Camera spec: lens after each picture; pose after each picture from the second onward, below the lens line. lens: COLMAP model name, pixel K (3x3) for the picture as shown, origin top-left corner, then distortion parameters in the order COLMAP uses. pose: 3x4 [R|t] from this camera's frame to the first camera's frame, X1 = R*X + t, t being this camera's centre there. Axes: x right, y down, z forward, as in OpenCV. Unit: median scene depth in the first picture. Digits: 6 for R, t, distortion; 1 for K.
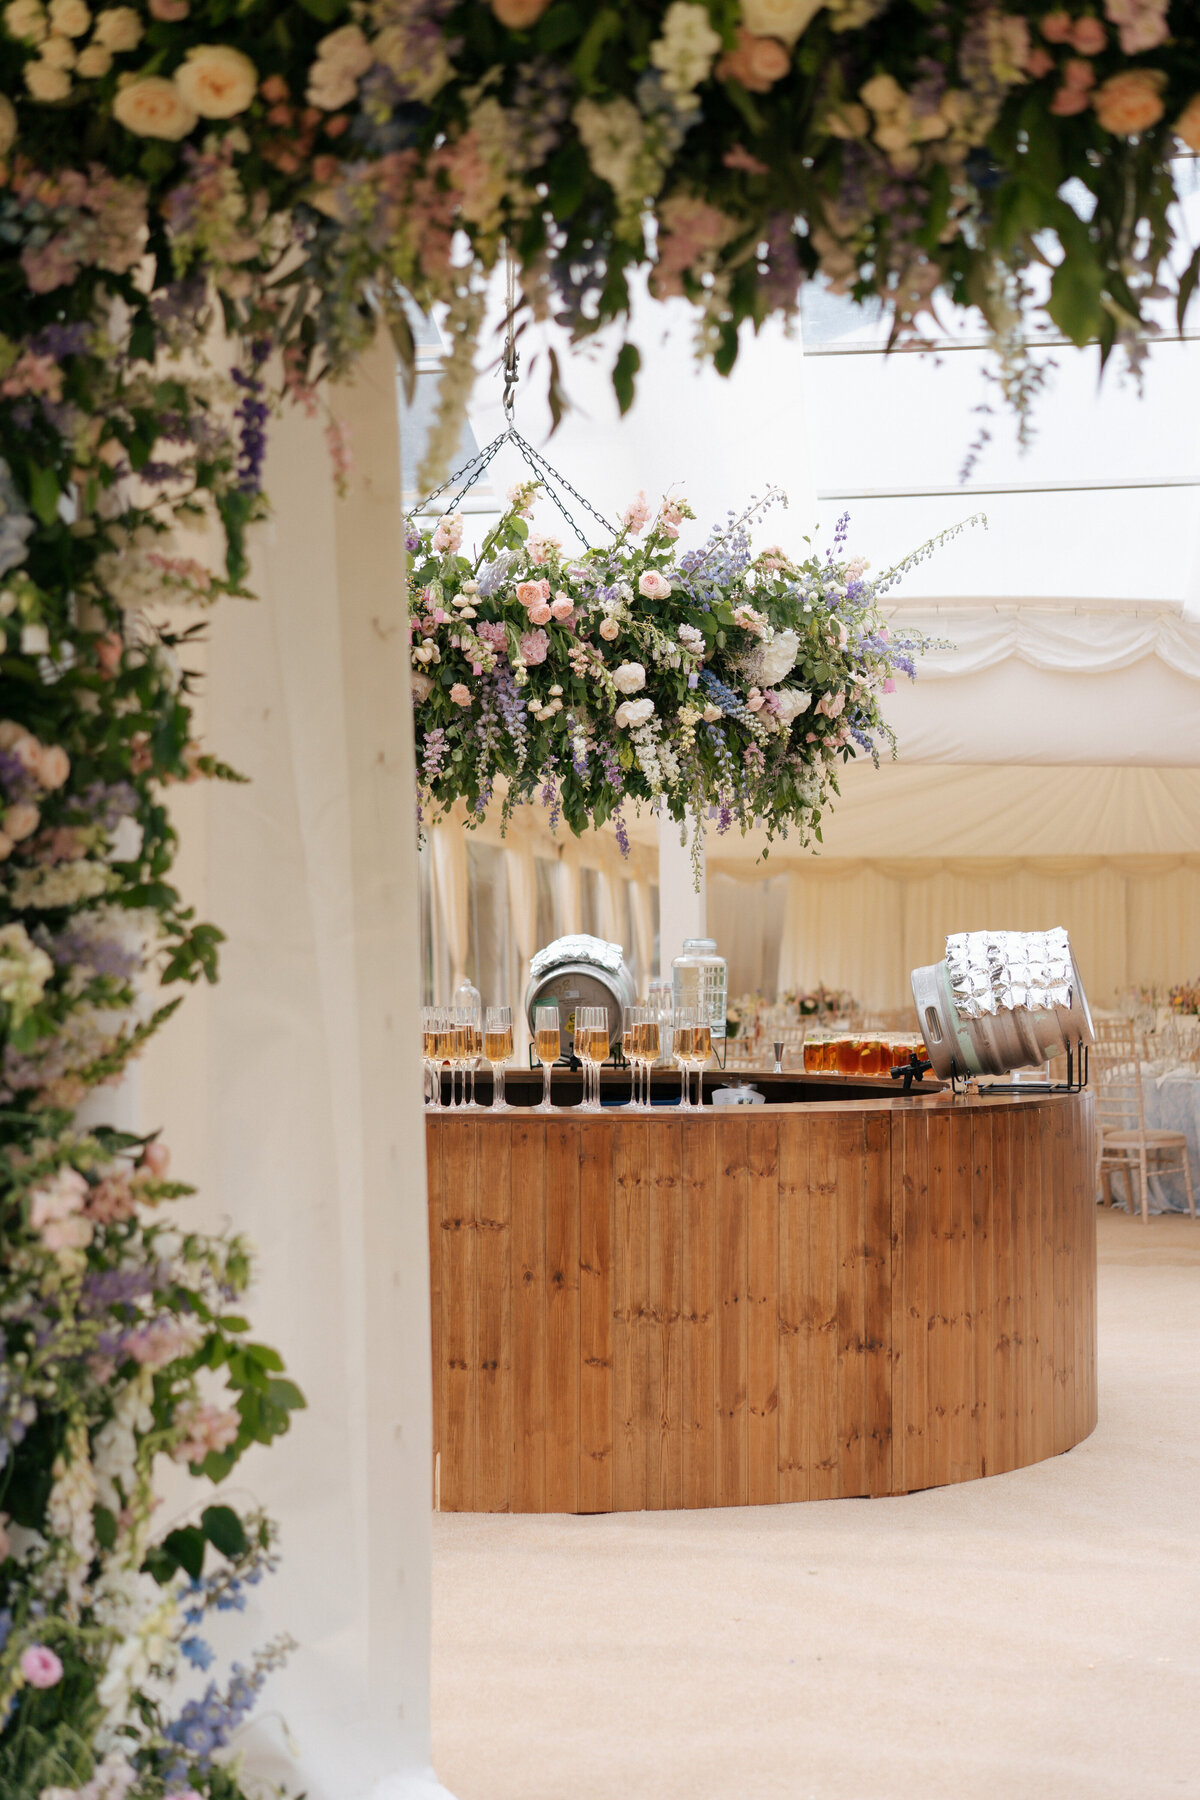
lens RADIAL K [[2865.7, 0, 601.3], [0, 2865.7, 892.6], [0, 0, 1]] dist [-0.049203, 0.000000]
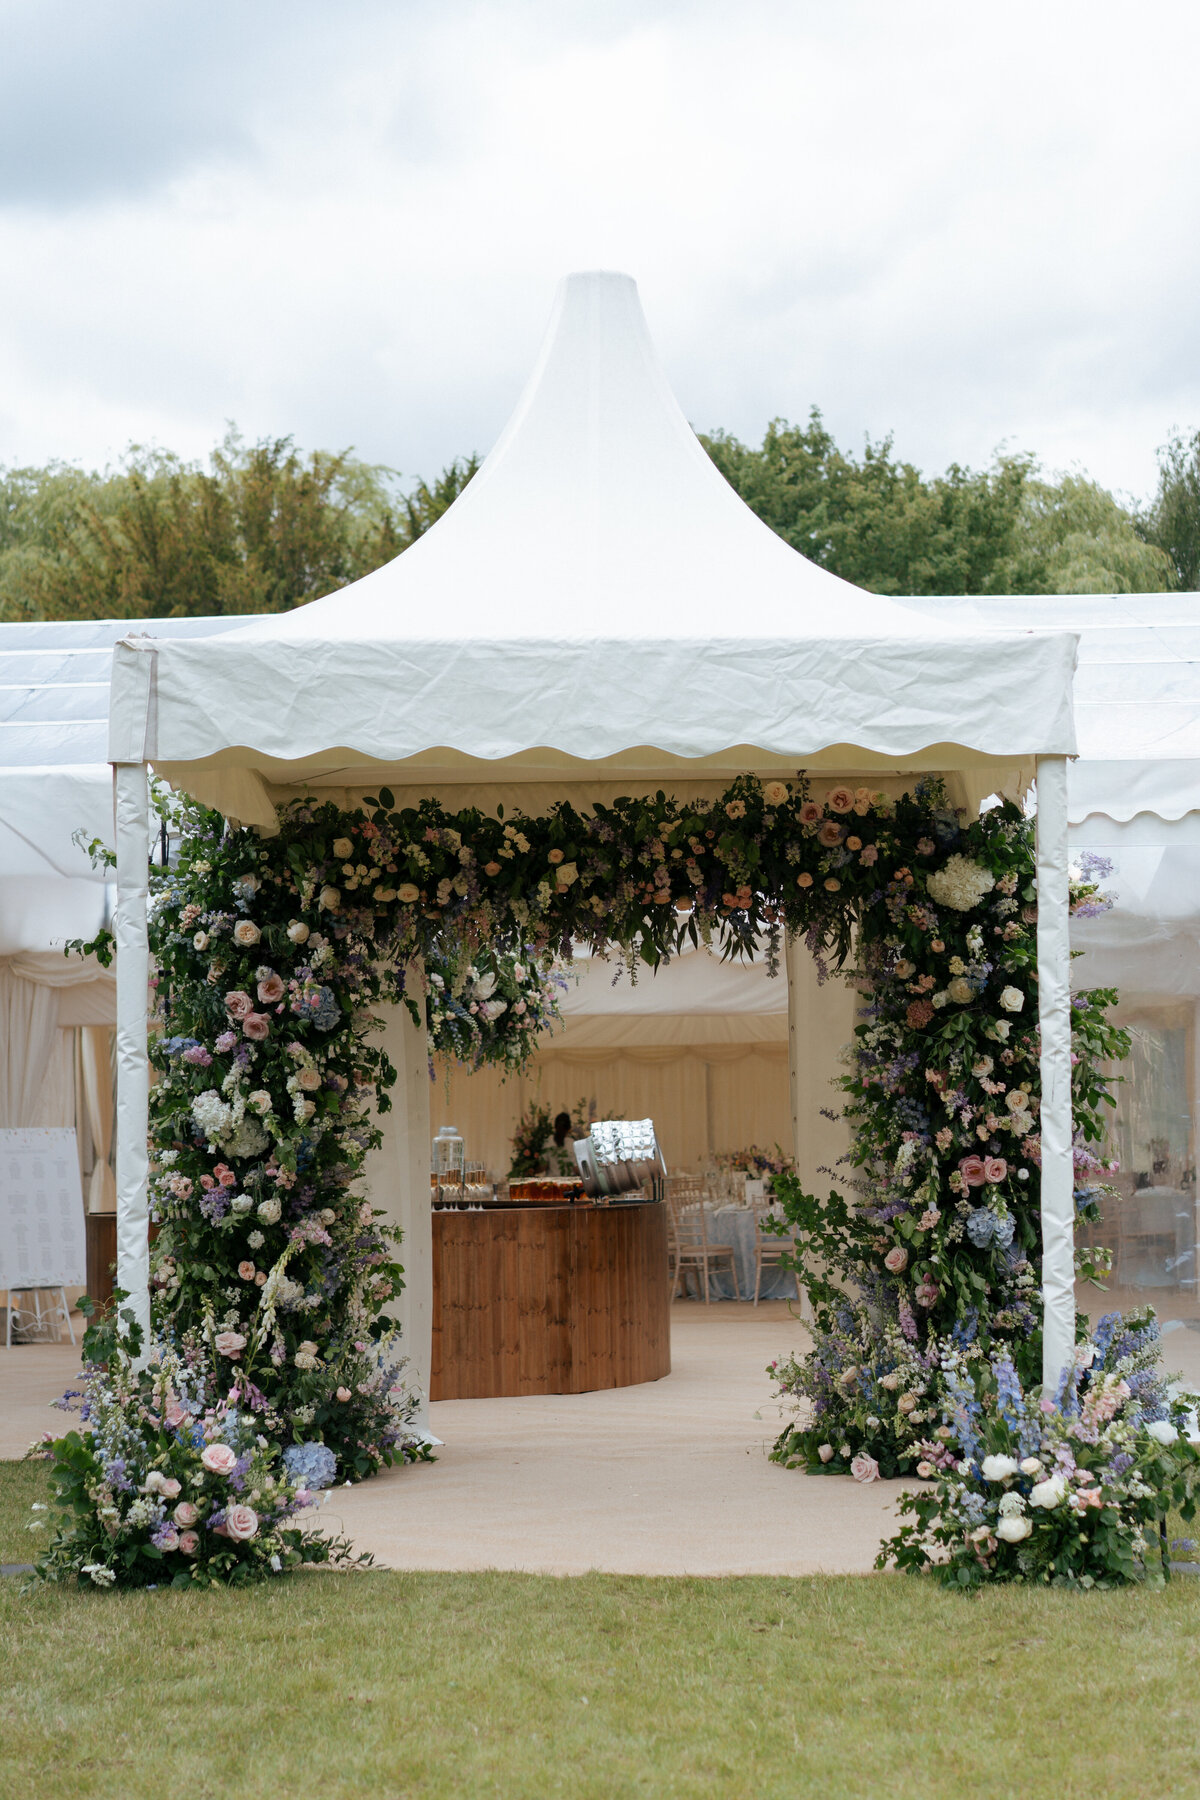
lens RADIAL K [[2865.7, 0, 603.6], [0, 2865.7, 902.0], [0, 0, 1]] dist [-0.049203, 0.000000]
pose [[0.989963, -0.004148, 0.141266, -0.169005], [0.012314, 0.998299, -0.056978, -0.028519], [-0.140789, 0.058146, 0.988331, -1.086121]]
